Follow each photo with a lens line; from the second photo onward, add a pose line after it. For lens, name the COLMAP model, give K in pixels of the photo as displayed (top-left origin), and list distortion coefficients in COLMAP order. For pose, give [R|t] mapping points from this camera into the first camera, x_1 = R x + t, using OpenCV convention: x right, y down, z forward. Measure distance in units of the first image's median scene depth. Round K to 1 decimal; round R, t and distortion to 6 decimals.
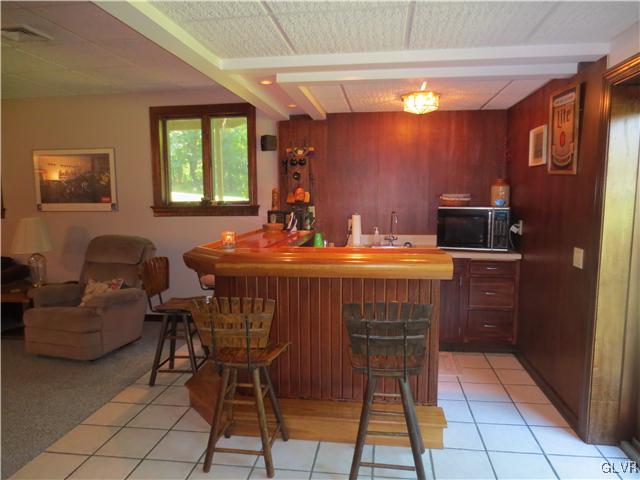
lens RADIAL K [[455.1, 0, 320.0], [0, 455.1, 240.0], [0, 0, 1]] dist [-0.008015, -0.004190]
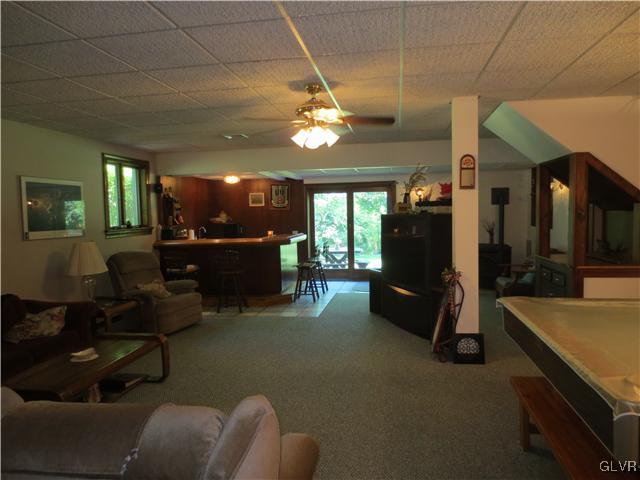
lens RADIAL K [[455.1, 0, 320.0], [0, 455.1, 240.0], [0, 0, 1]] dist [-0.008015, -0.004190]
pose [[0.032325, -0.052061, 0.998121, -1.555527], [0.123402, 0.991209, 0.047704, -0.034382], [-0.991830, 0.121628, 0.038466, 0.368132]]
